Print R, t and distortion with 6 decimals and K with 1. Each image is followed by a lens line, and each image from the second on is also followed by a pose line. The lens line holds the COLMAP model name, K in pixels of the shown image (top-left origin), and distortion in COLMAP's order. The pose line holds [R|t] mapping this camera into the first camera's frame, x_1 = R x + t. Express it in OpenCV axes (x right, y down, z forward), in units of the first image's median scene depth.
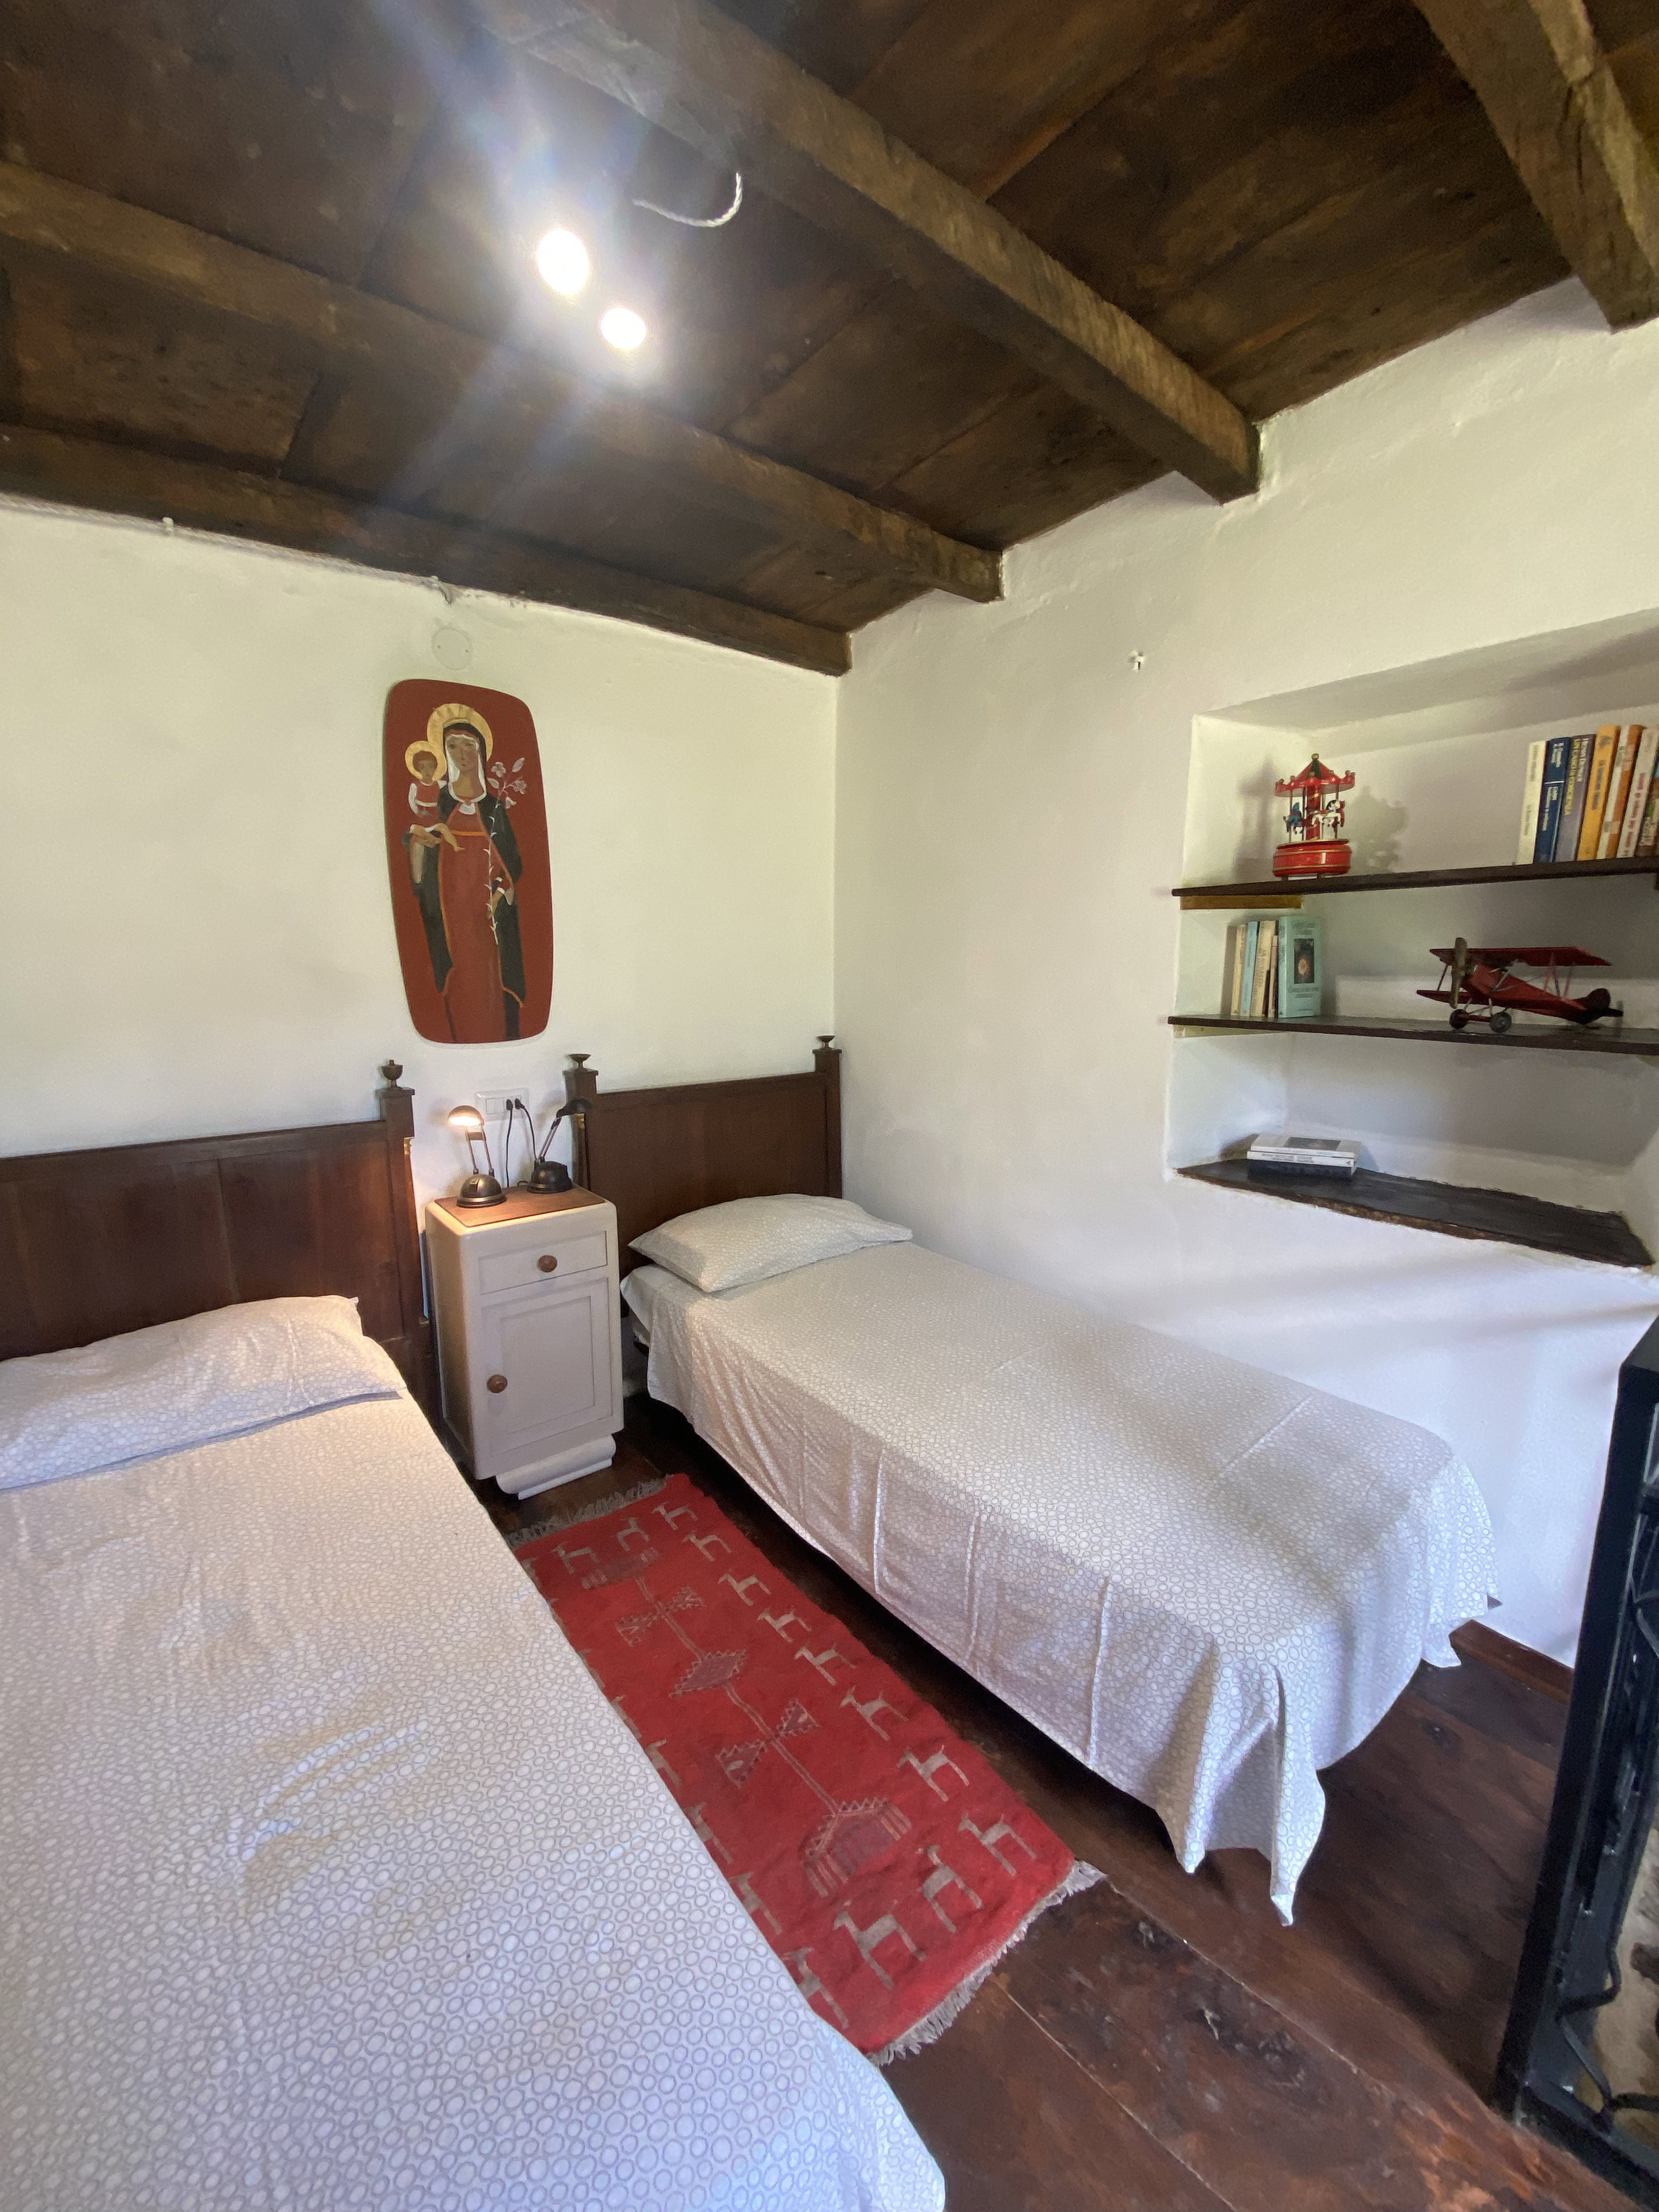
lens RADIAL K [[882.0, 0, 825.0], [0, 882.0, 1118.6], [0, 0, 1]] dist [0.002003, -0.000548]
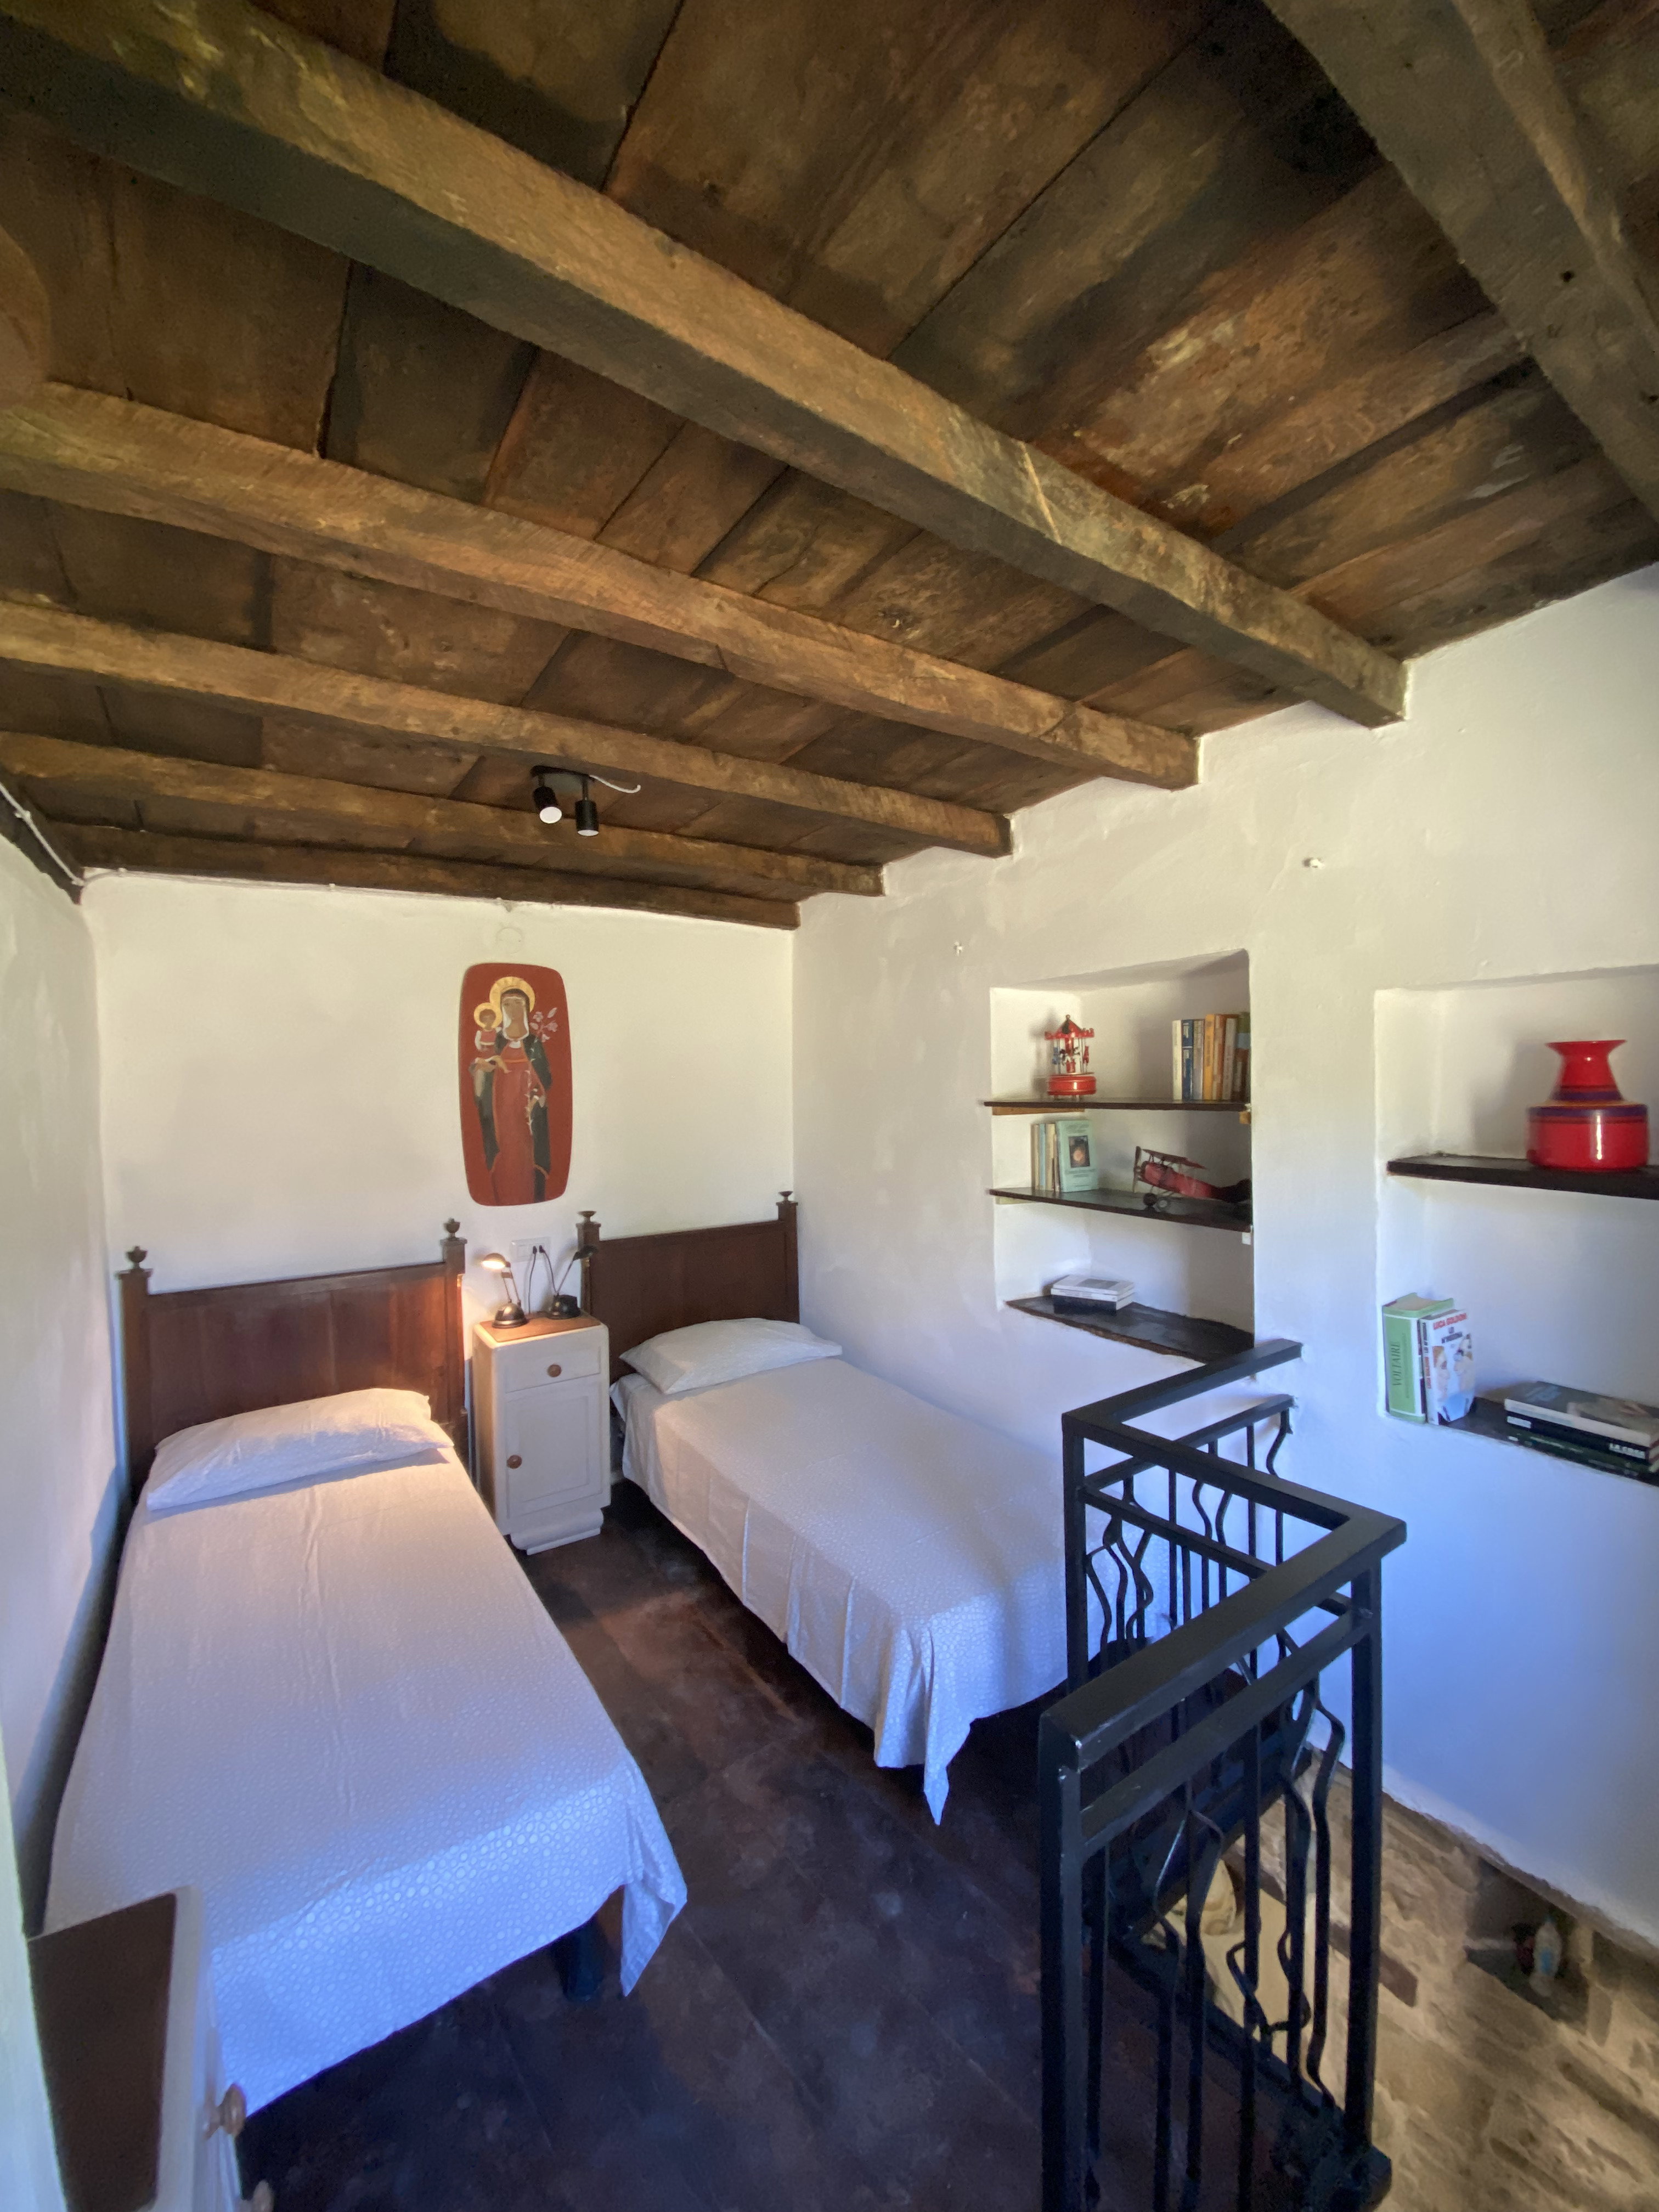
lens RADIAL K [[882.0, 0, 842.8], [0, 882.0, 1102.7], [0, 0, 1]] dist [0.002003, -0.000548]
pose [[0.997155, -0.010056, -0.074701, 0.236260], [-0.001440, 0.988337, -0.152276, -0.036057], [0.075361, 0.151950, 0.985511, -0.369232]]
